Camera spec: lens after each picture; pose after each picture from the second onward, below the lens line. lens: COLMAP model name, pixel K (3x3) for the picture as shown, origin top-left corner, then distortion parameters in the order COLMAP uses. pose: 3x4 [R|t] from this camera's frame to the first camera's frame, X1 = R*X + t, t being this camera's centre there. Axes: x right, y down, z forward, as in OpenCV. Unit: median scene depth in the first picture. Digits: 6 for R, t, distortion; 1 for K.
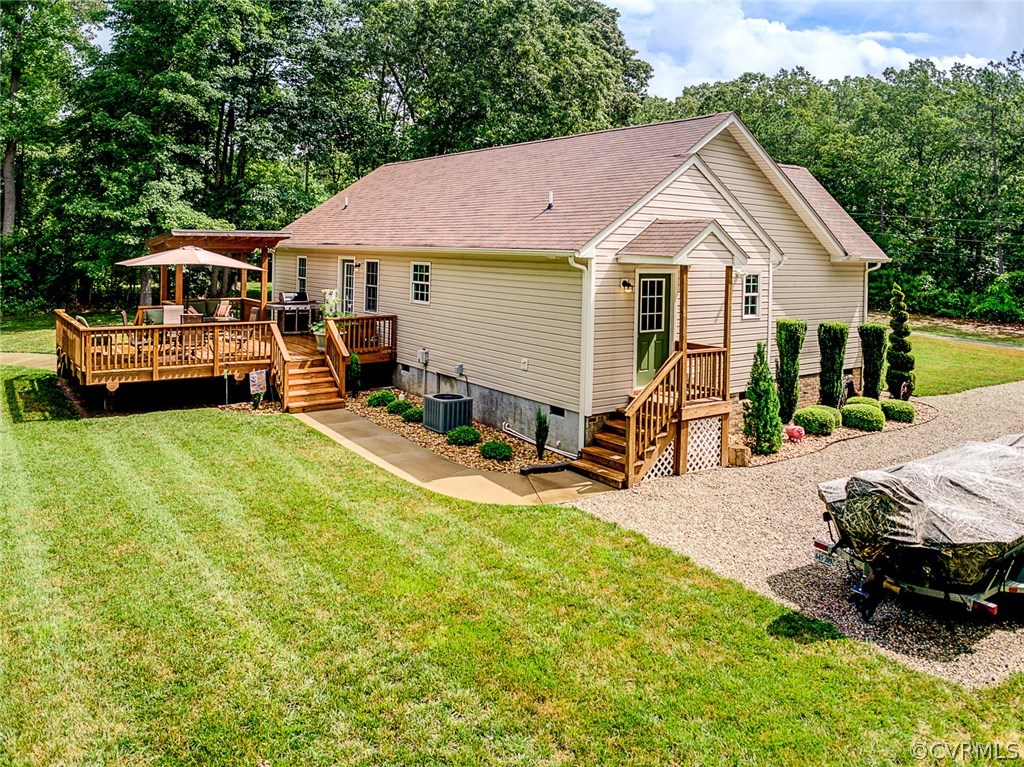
lens RADIAL K [[821.9, 0, 443.8], [0, 821.9, 384.9], [0, 0, 1]] dist [-0.096984, -0.000983]
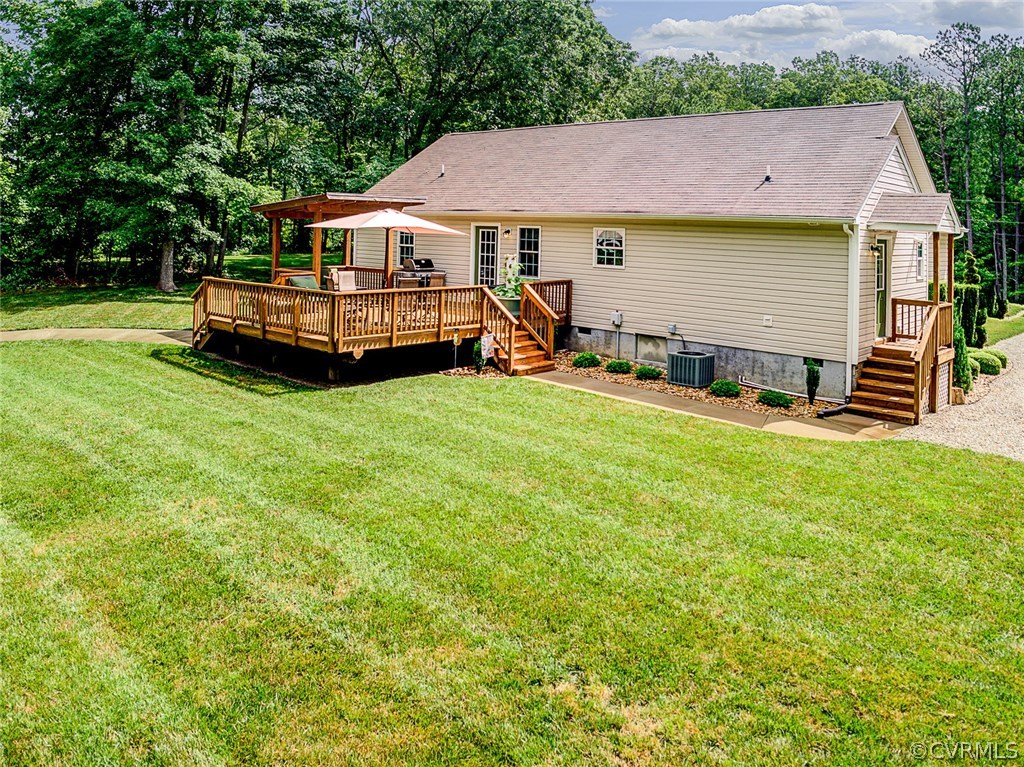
lens RADIAL K [[821.9, 0, 443.8], [0, 821.9, 384.9], [0, 0, 1]] dist [-0.096984, -0.000983]
pose [[0.976571, -0.037235, 0.211949, -0.465927], [0.031352, 0.999026, 0.031054, 0.010563], [-0.212899, -0.023681, 0.976787, 0.029780]]
